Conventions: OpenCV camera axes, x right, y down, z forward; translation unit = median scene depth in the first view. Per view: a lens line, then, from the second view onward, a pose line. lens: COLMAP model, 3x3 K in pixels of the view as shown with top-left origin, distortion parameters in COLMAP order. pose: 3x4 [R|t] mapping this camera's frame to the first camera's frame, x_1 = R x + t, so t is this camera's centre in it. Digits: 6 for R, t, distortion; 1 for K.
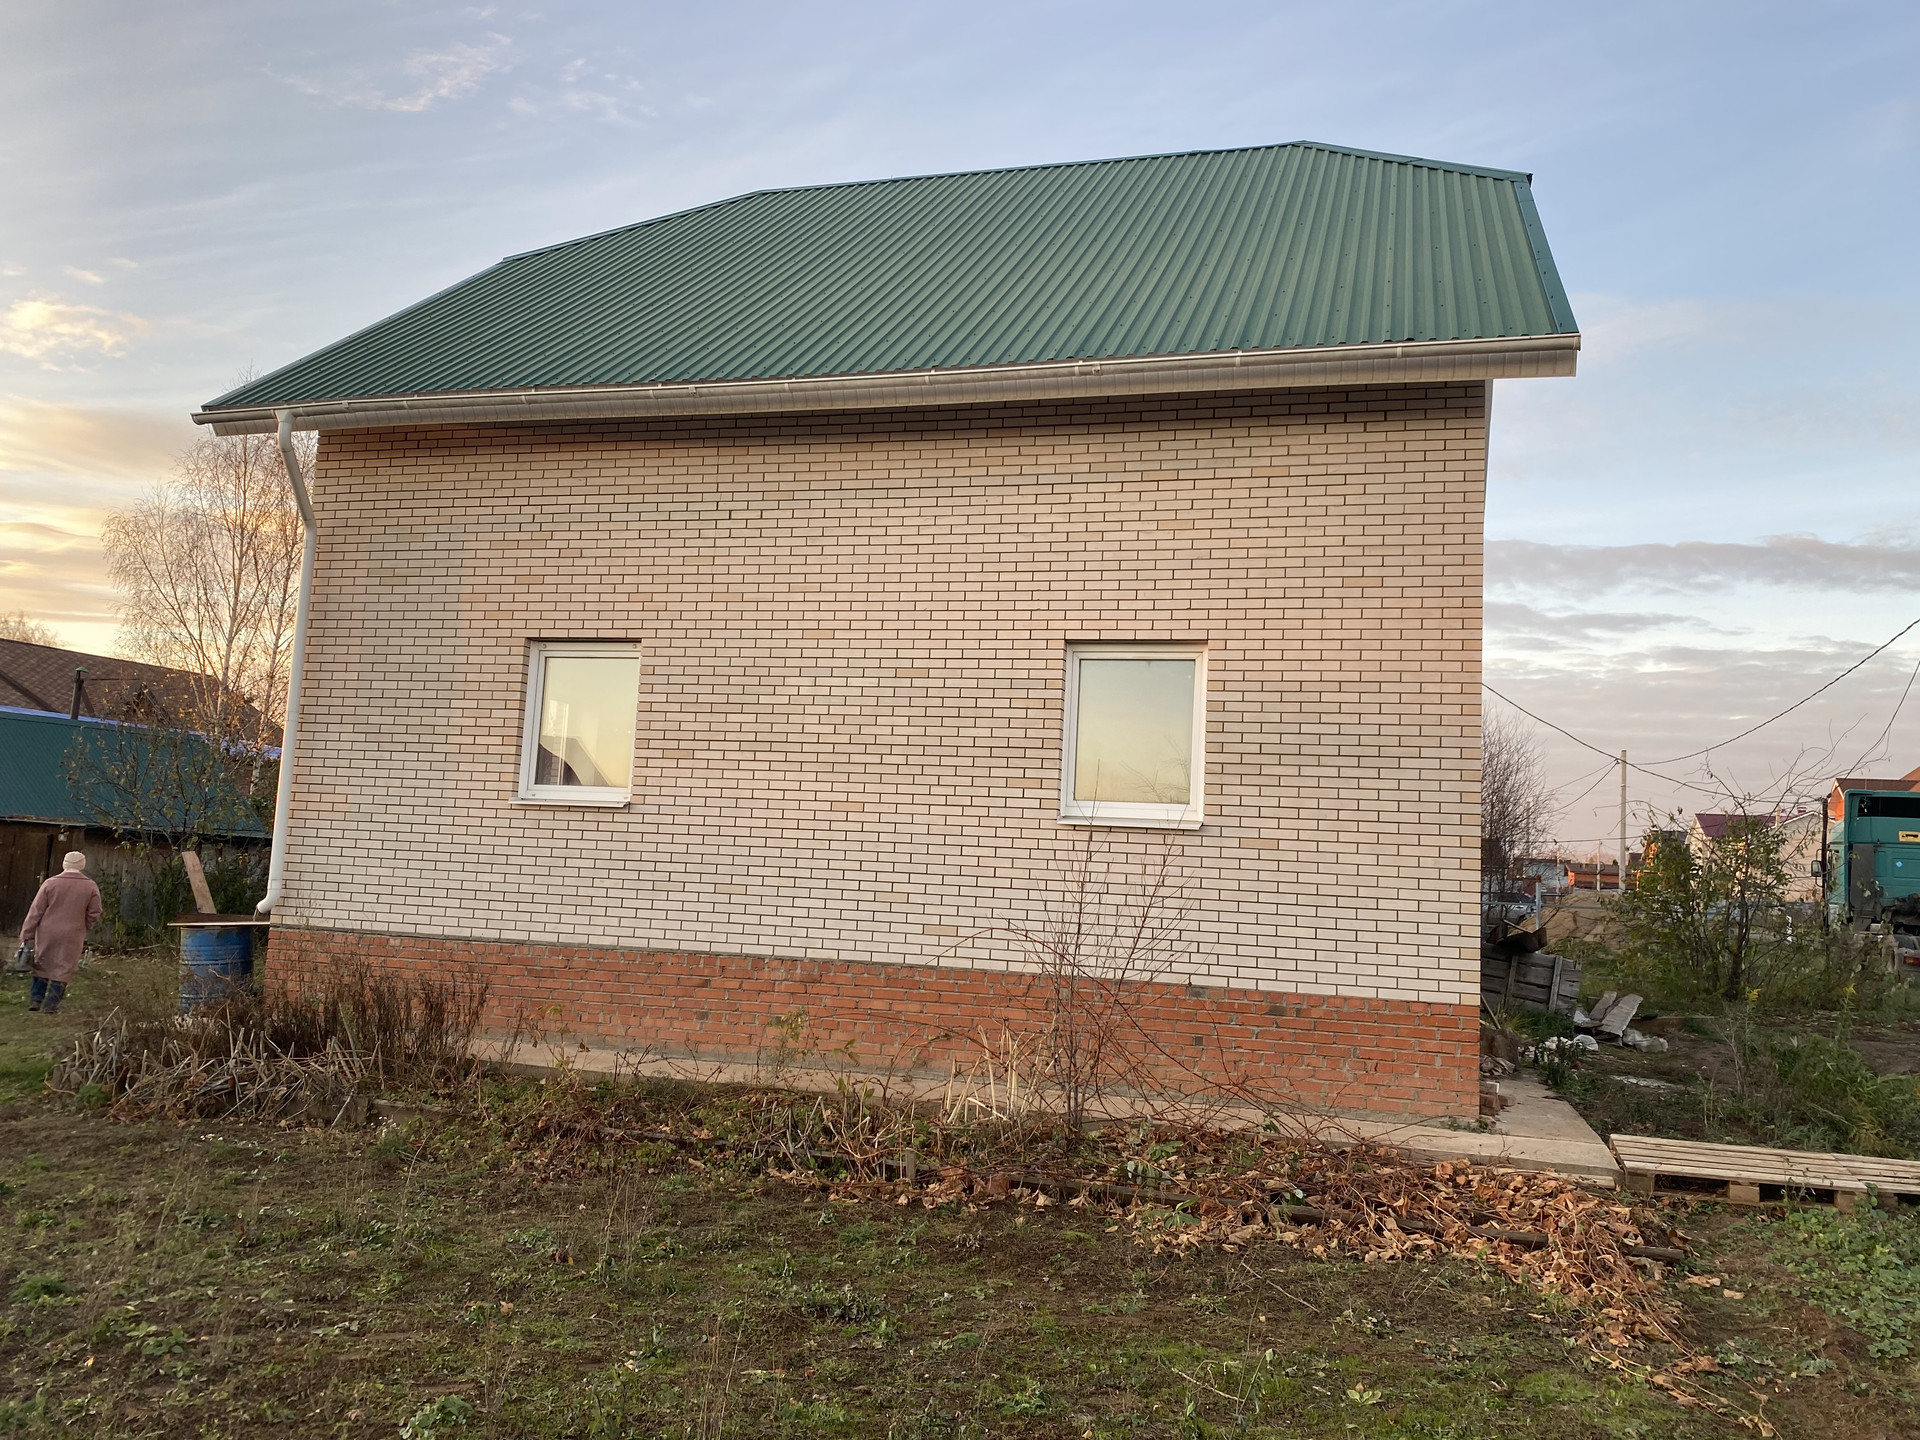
lens RADIAL K [[1474.0, 0, 929.6], [0, 1474.0, 709.0], [0, 0, 1]] dist [0.034767, -0.040241]
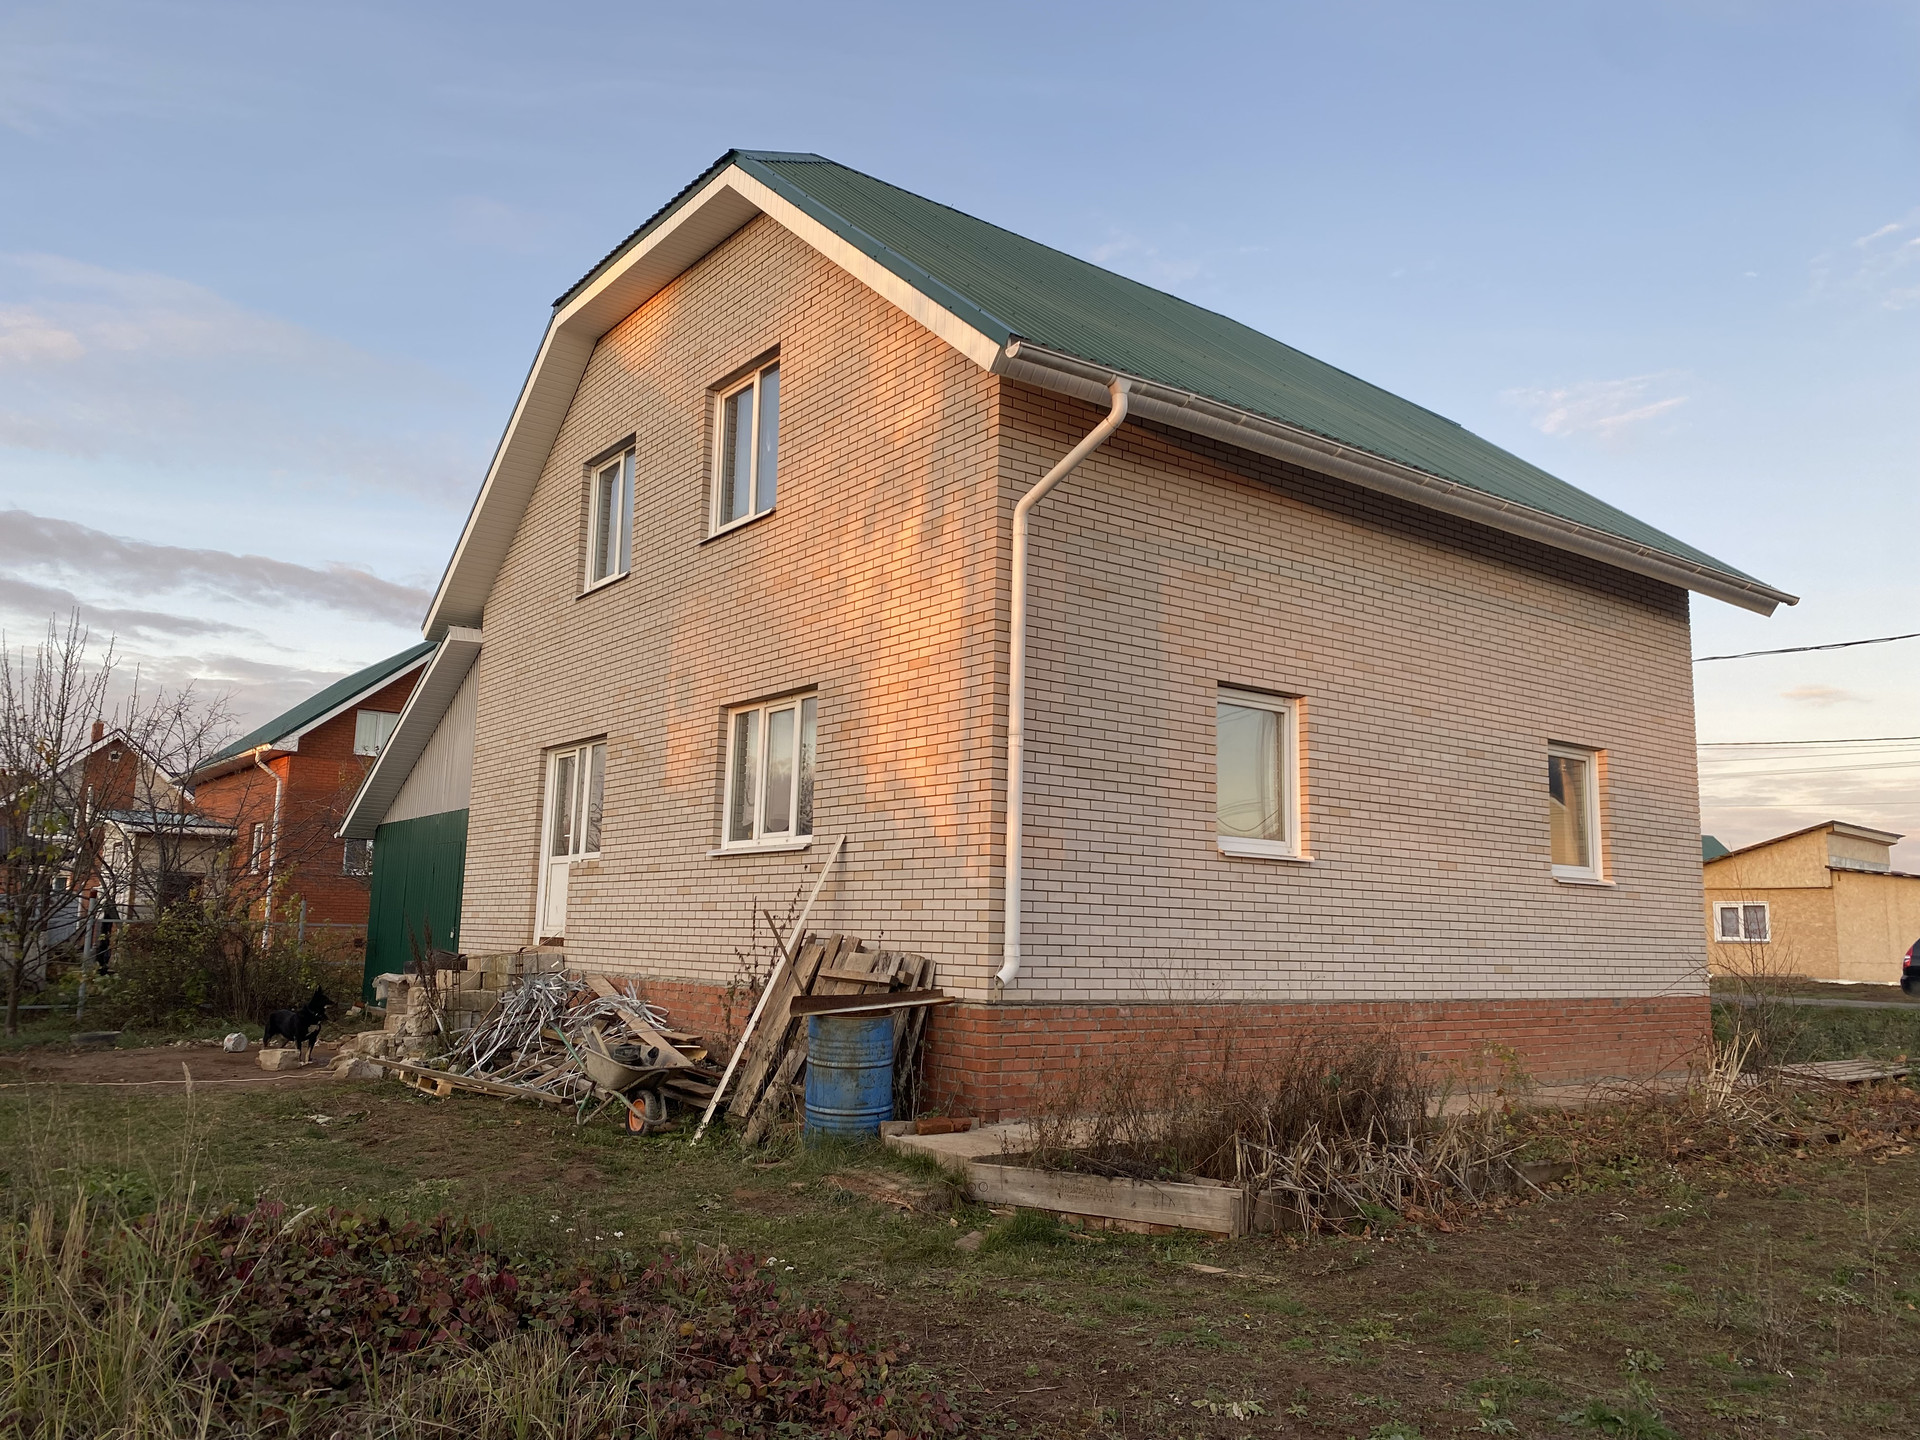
lens RADIAL K [[1474.0, 0, 945.7], [0, 1474.0, 706.2], [0, 0, 1]] dist [0.034767, -0.040241]
pose [[0.605674, 0.090706, 0.790526, -1.160638], [-0.085265, 0.995160, -0.048860, 0.030618], [-0.791132, -0.037811, 0.610476, 0.573909]]
